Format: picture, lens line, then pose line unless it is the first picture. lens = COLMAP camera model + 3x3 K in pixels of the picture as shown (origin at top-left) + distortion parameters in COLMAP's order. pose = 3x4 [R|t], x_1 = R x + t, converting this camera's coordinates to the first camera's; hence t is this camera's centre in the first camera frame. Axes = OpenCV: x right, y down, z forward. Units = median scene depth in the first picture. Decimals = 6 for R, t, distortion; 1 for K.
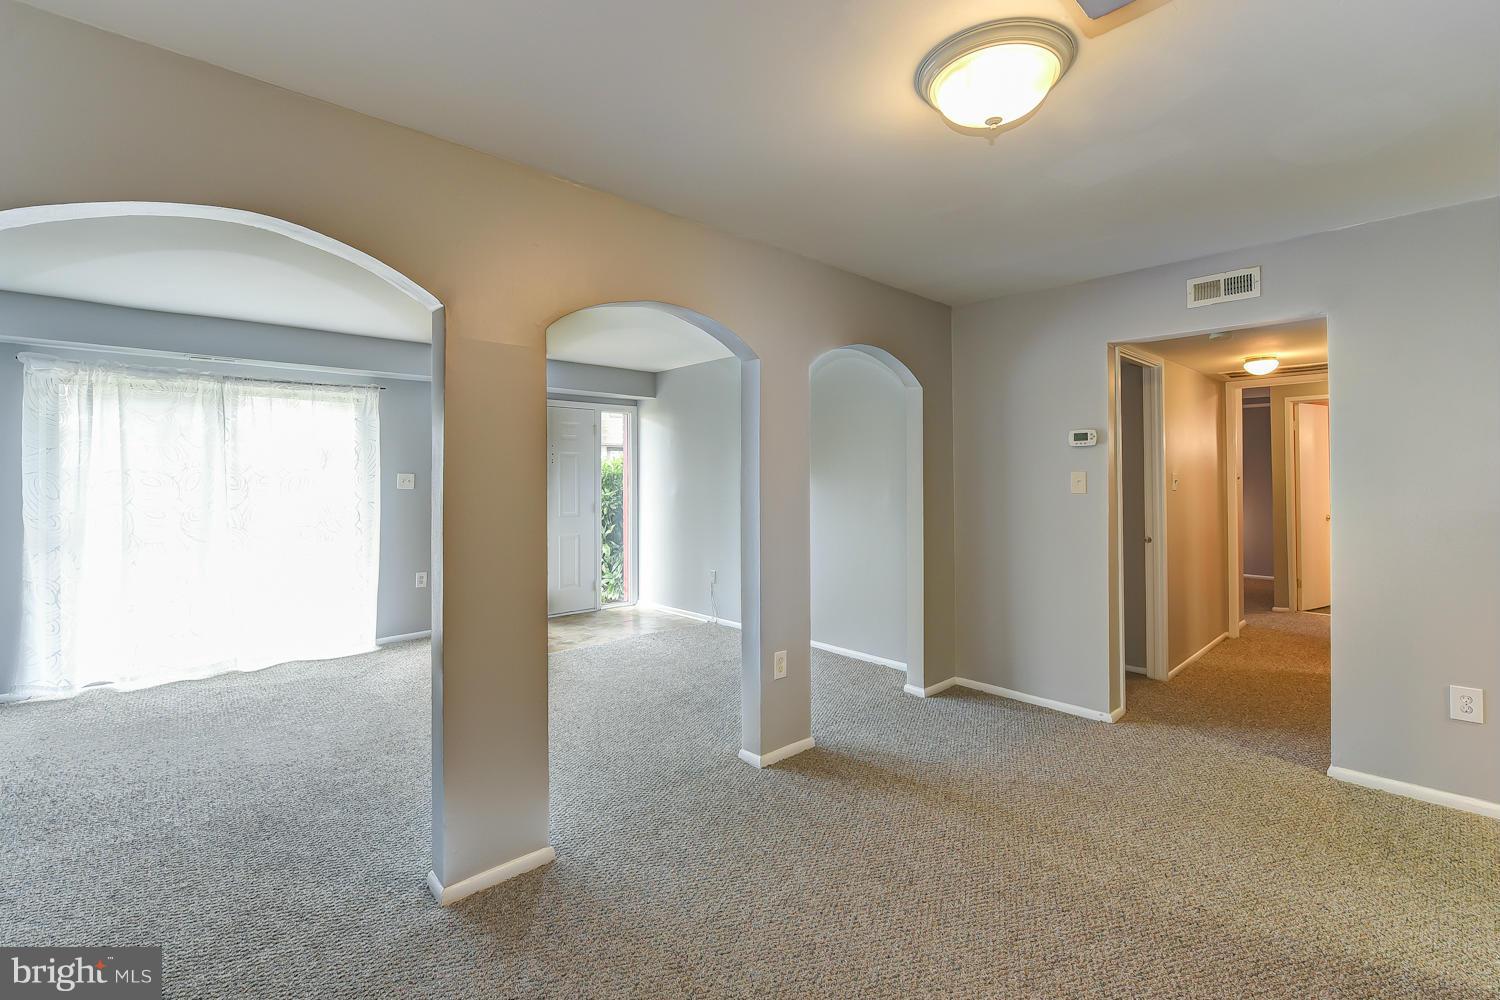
lens RADIAL K [[656.3, 0, 748.1], [0, 656.3, 474.5], [0, 0, 1]] dist [-0.004357, -0.000950]
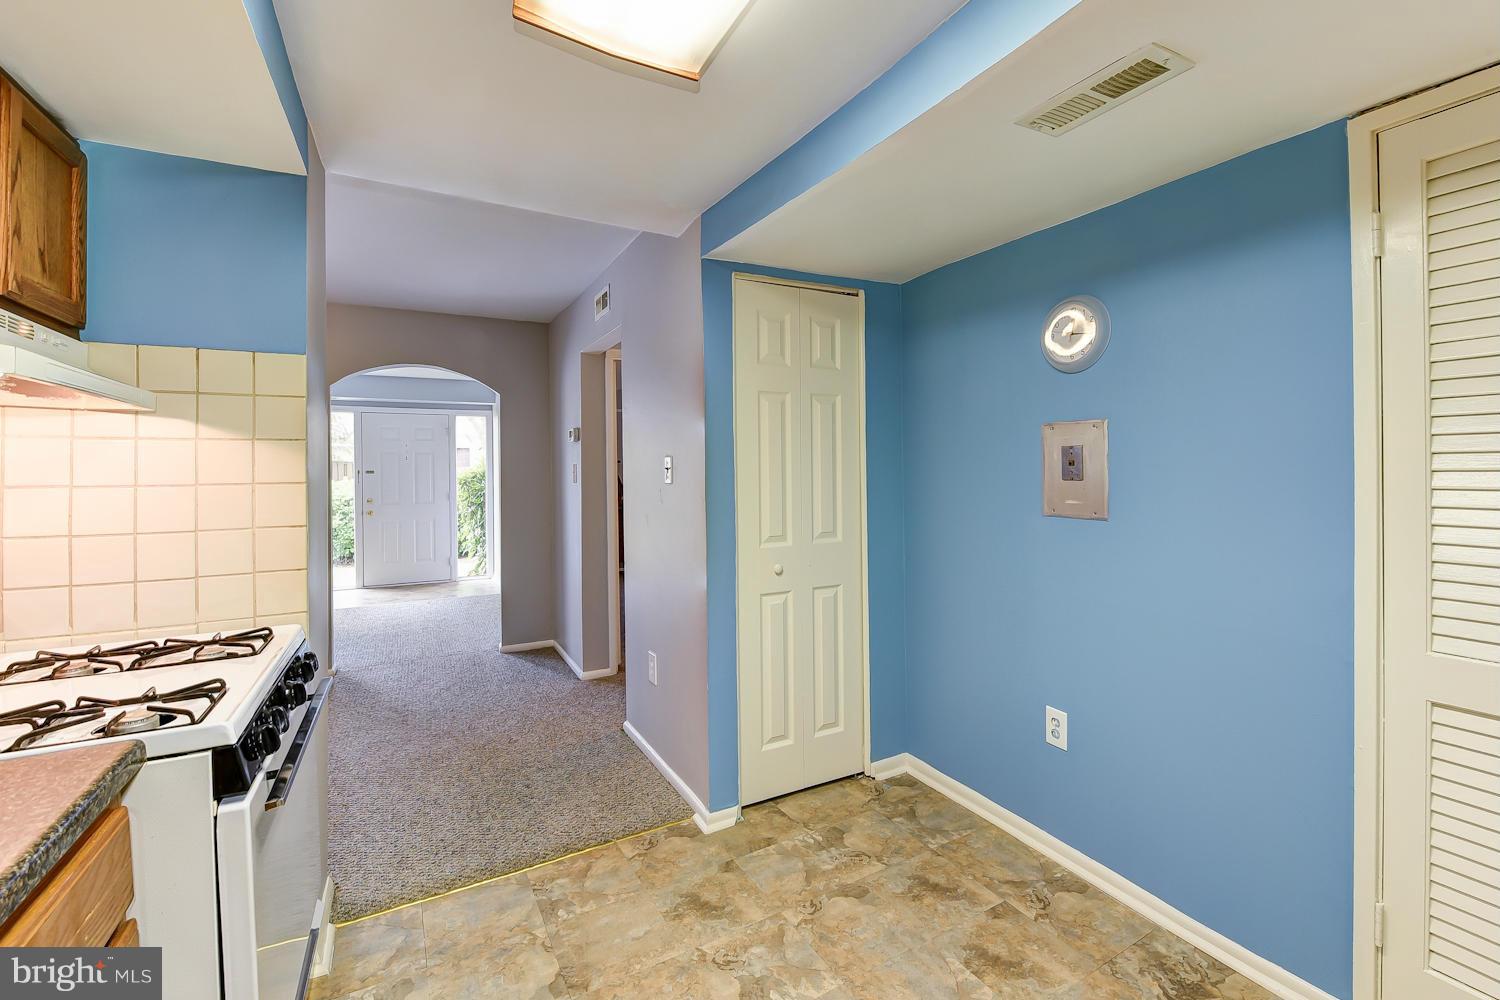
lens RADIAL K [[648.2, 0, 763.9], [0, 648.2, 475.2], [0, 0, 1]] dist [-0.002456, -0.000371]
pose [[0.971664, -0.006153, -0.236285, 0.949141], [0.009186, 0.999889, 0.011738, 0.005220], [0.236186, -0.013576, 0.971613, -0.031902]]
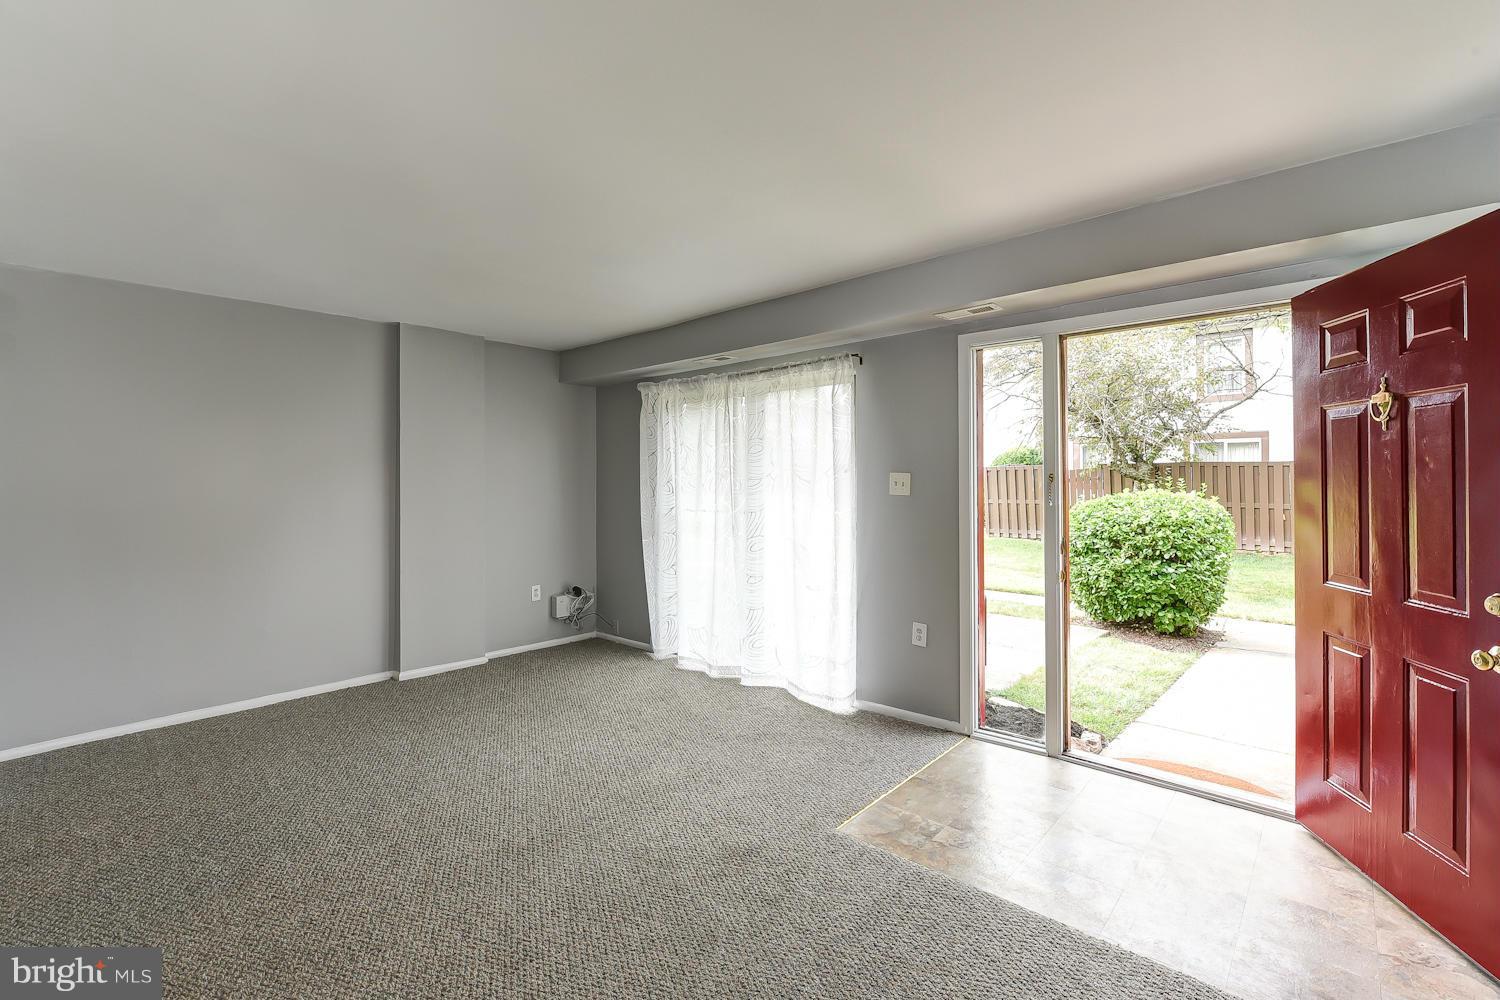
lens RADIAL K [[645.5, 0, 747.8], [0, 645.5, 476.0], [0, 0, 1]] dist [-0.014630, -0.000253]
pose [[0.085178, -0.005321, -0.996352, 0.170859], [0.008498, 0.999953, -0.004613, 0.004742], [0.996330, -0.008074, 0.085219, 1.000442]]
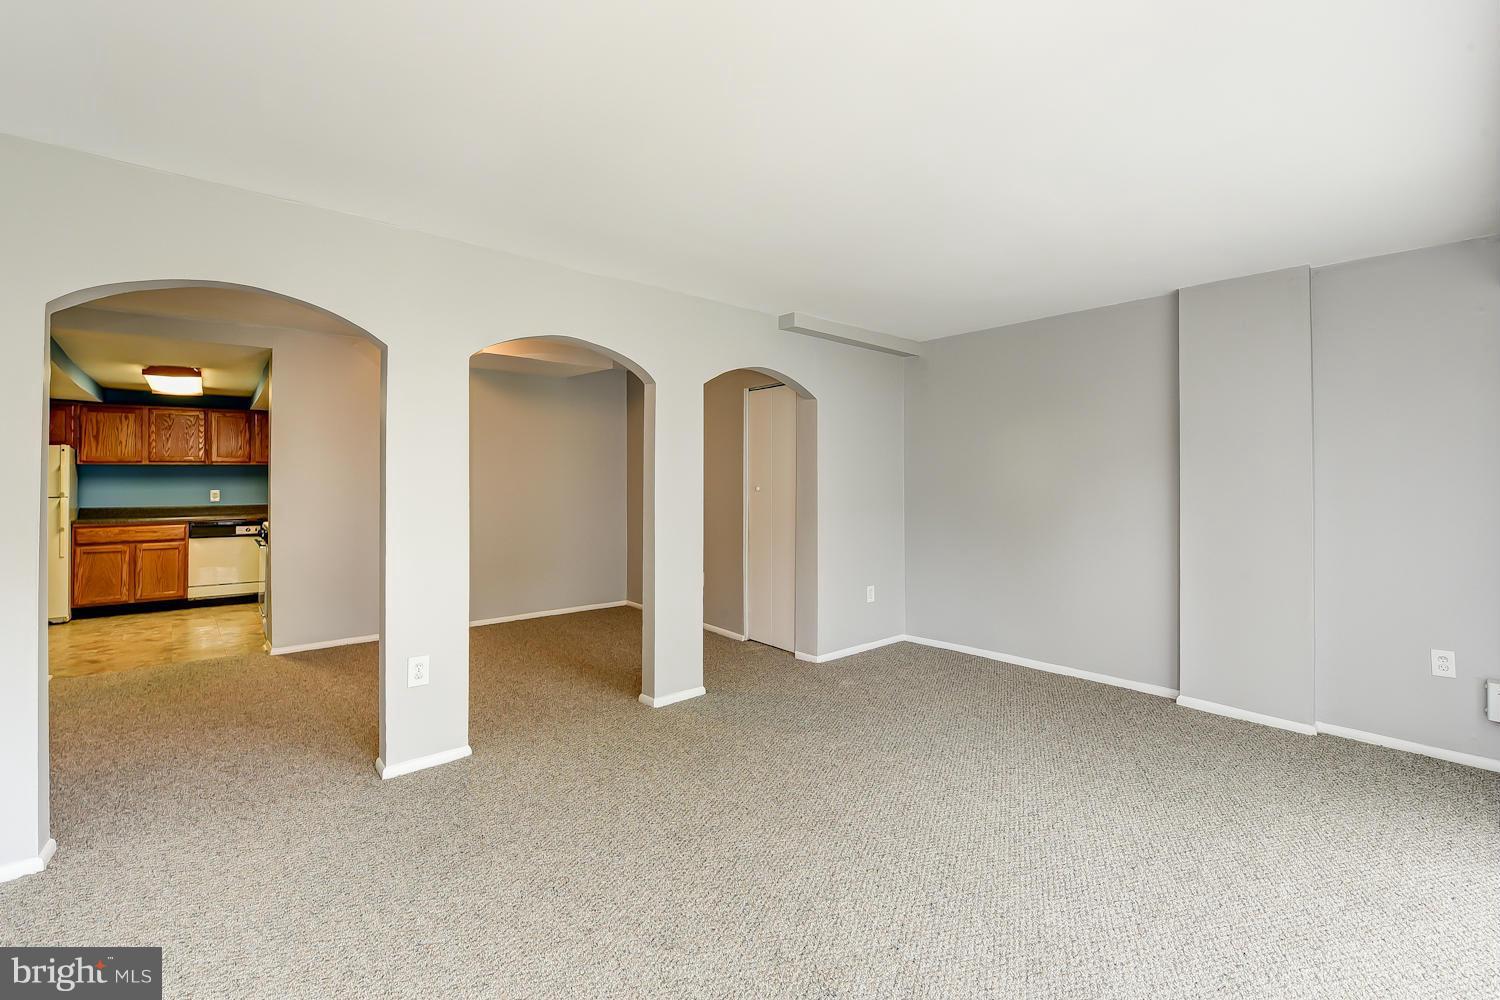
lens RADIAL K [[642.4, 0, 749.2], [0, 642.4, 469.9], [0, 0, 1]] dist [-0.013266, -0.000112]
pose [[-0.999538, 0.002436, 0.030281, -0.340799], [0.001914, 0.999849, -0.017266, 0.013665], [-0.030319, -0.017200, -0.999392, 1.436388]]
